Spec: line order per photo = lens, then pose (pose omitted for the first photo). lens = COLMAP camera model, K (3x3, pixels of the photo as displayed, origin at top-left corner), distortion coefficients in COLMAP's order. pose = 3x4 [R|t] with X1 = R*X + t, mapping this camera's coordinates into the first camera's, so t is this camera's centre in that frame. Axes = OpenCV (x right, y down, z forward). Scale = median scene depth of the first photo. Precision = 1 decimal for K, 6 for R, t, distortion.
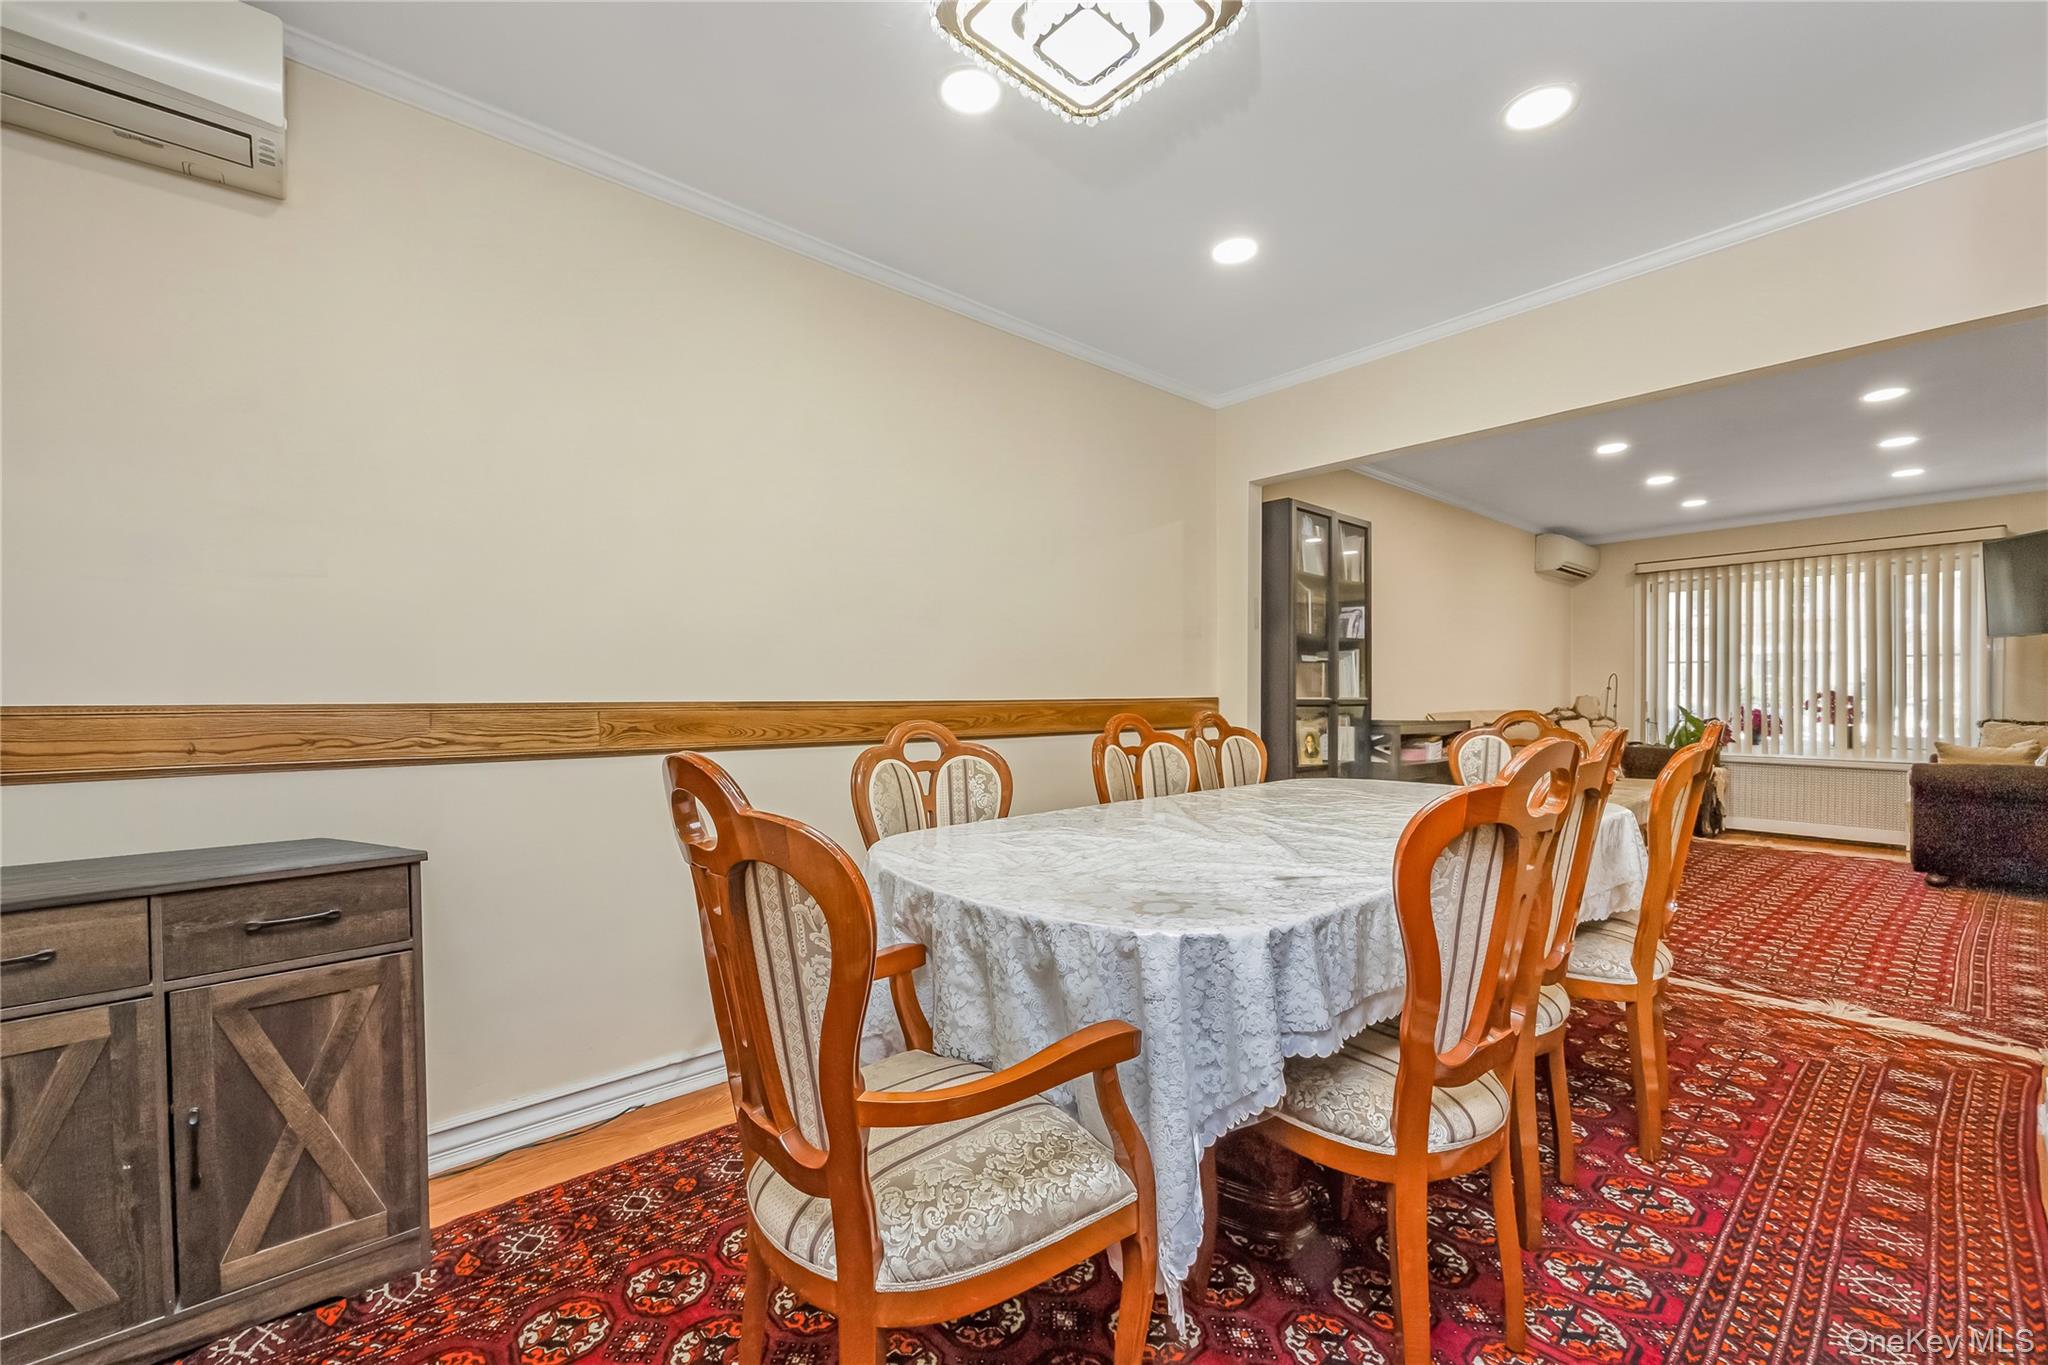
lens RADIAL K [[853.7, 0, 1024.5], [0, 853.7, 700.1], [0, 0, 1]] dist [-0.004161, -0.000900]
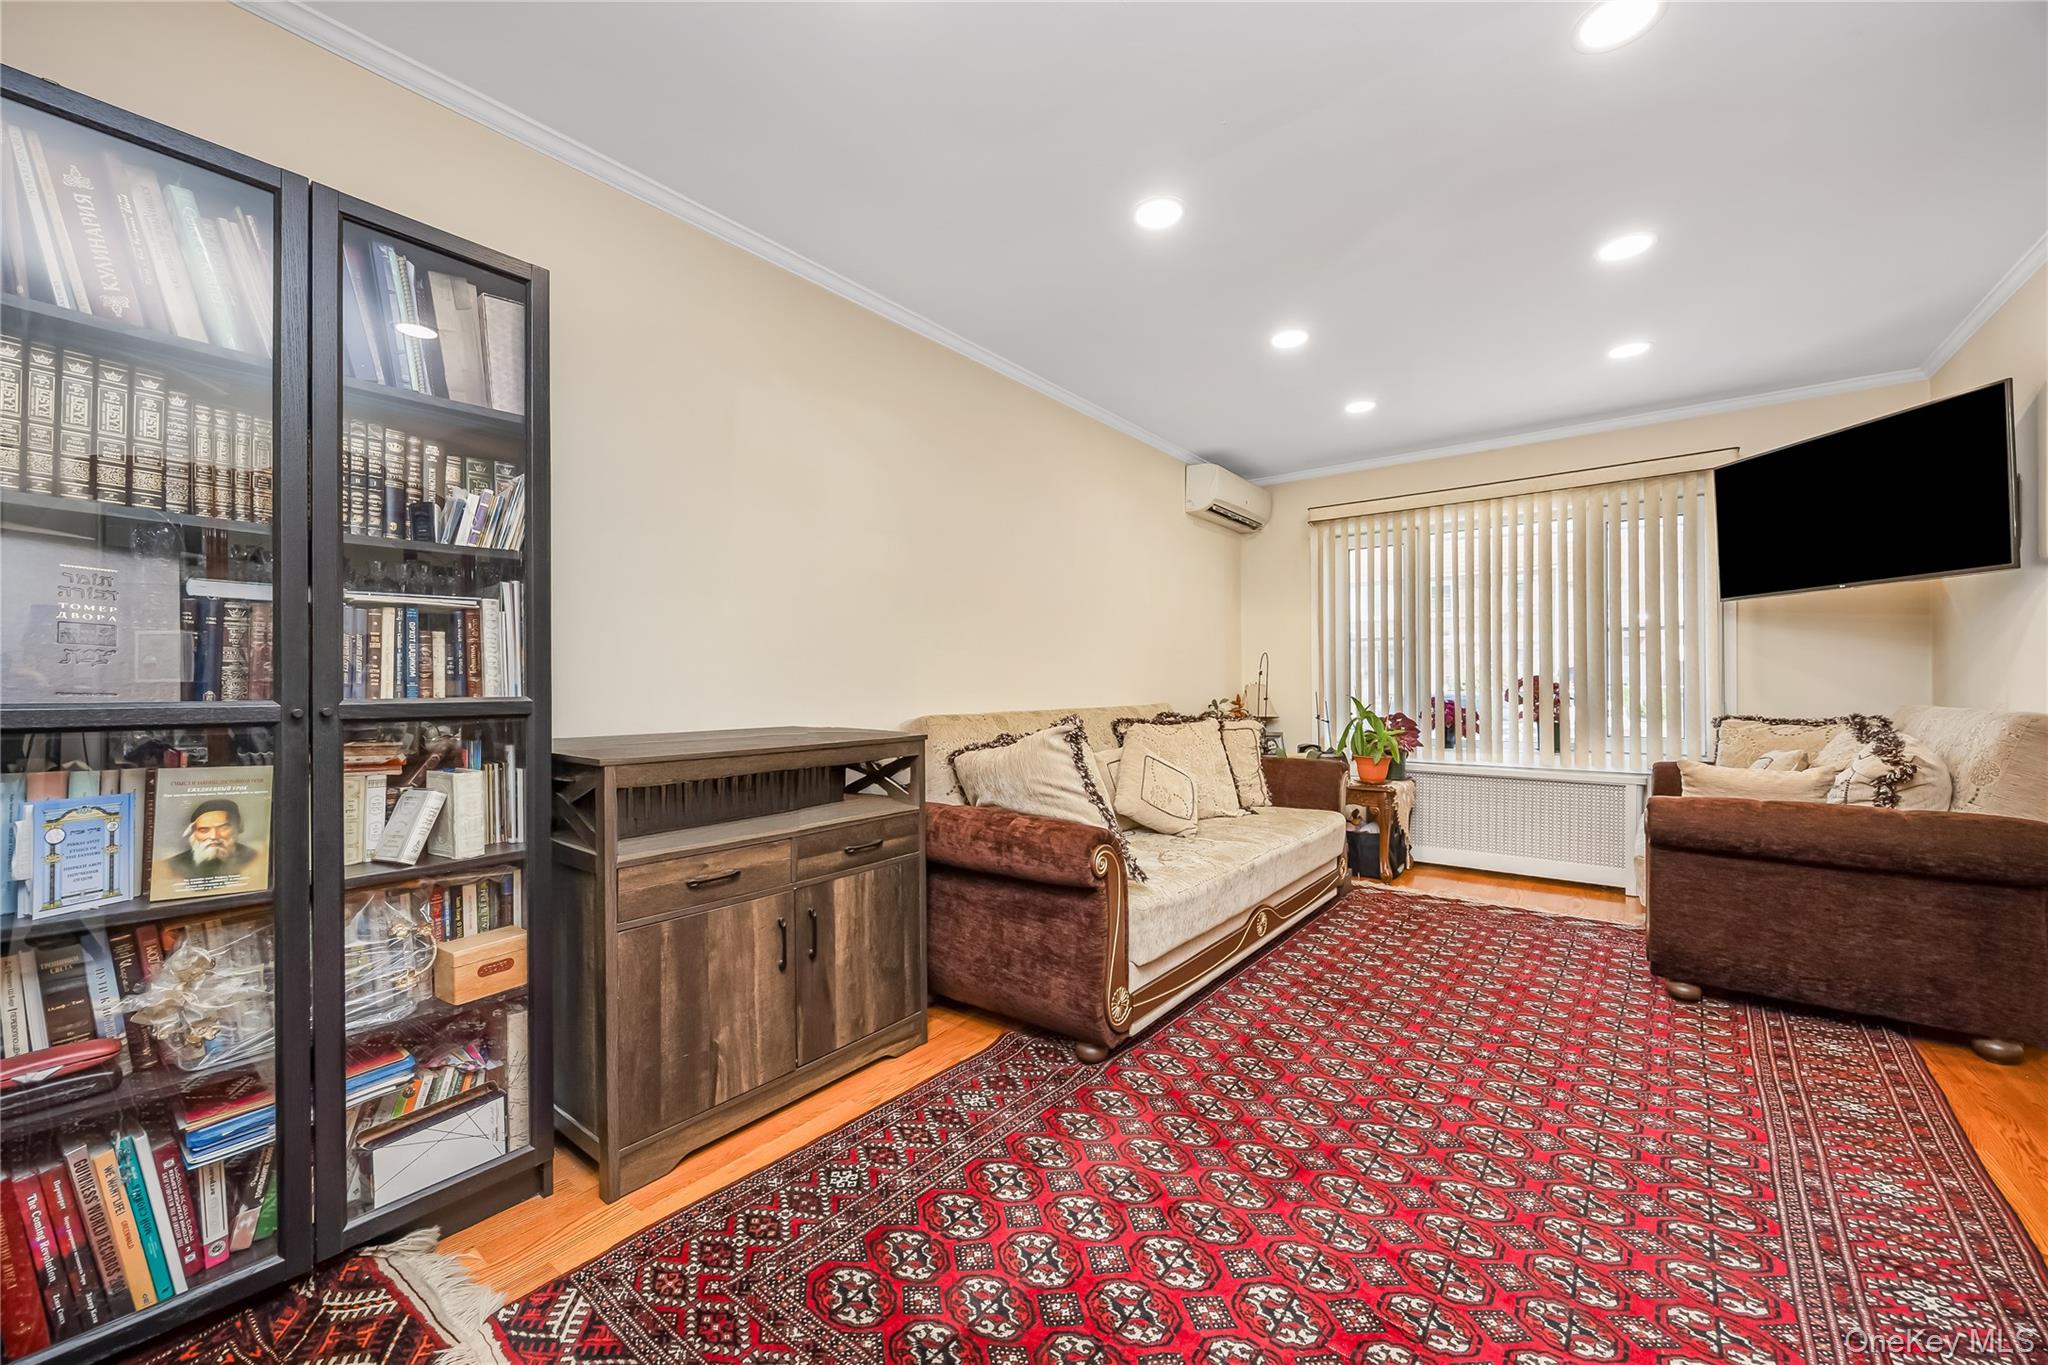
lens RADIAL K [[793.8, 0, 1029.5], [0, 793.8, 679.4], [0, 0, 1]] dist [-0.002342, -0.000289]
pose [[0.982888, -0.002579, 0.184185, 0.392170], [0.003814, 0.999973, -0.006351, -0.005416], [-0.184164, 0.006945, 0.982871, 0.404704]]
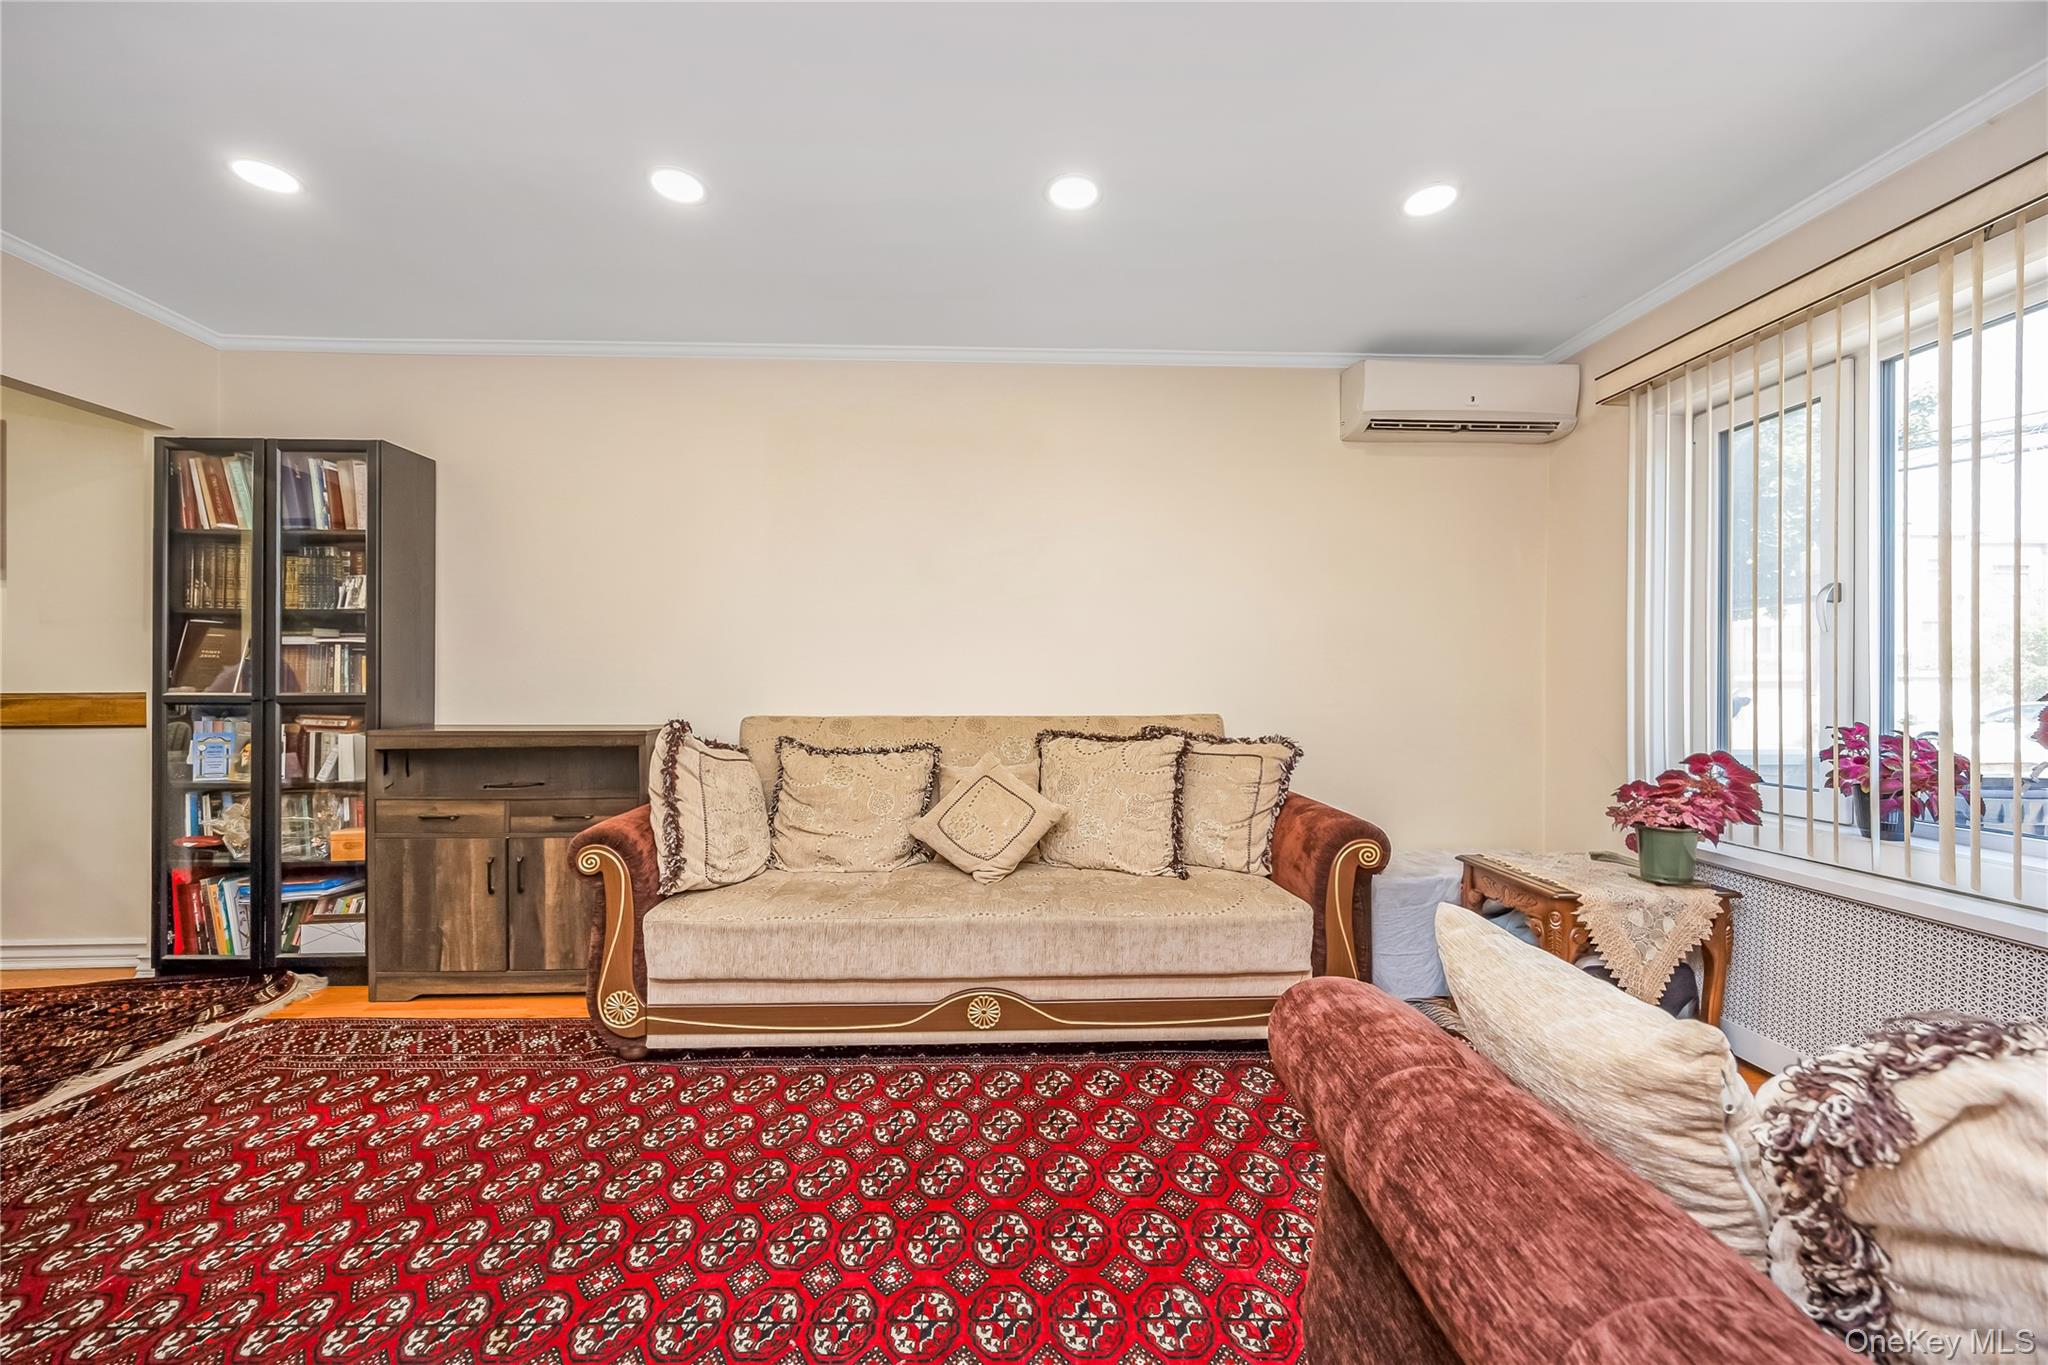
lens RADIAL K [[793.8, 0, 1018.6], [0, 793.8, 688.4], [0, 0, 1]] dist [-0.002342, -0.000289]
pose [[0.770265, 0.006326, -0.637693, 0.854273], [-0.002562, 0.999973, 0.006826, -0.008808], [0.637719, -0.003624, 0.770260, 0.584345]]
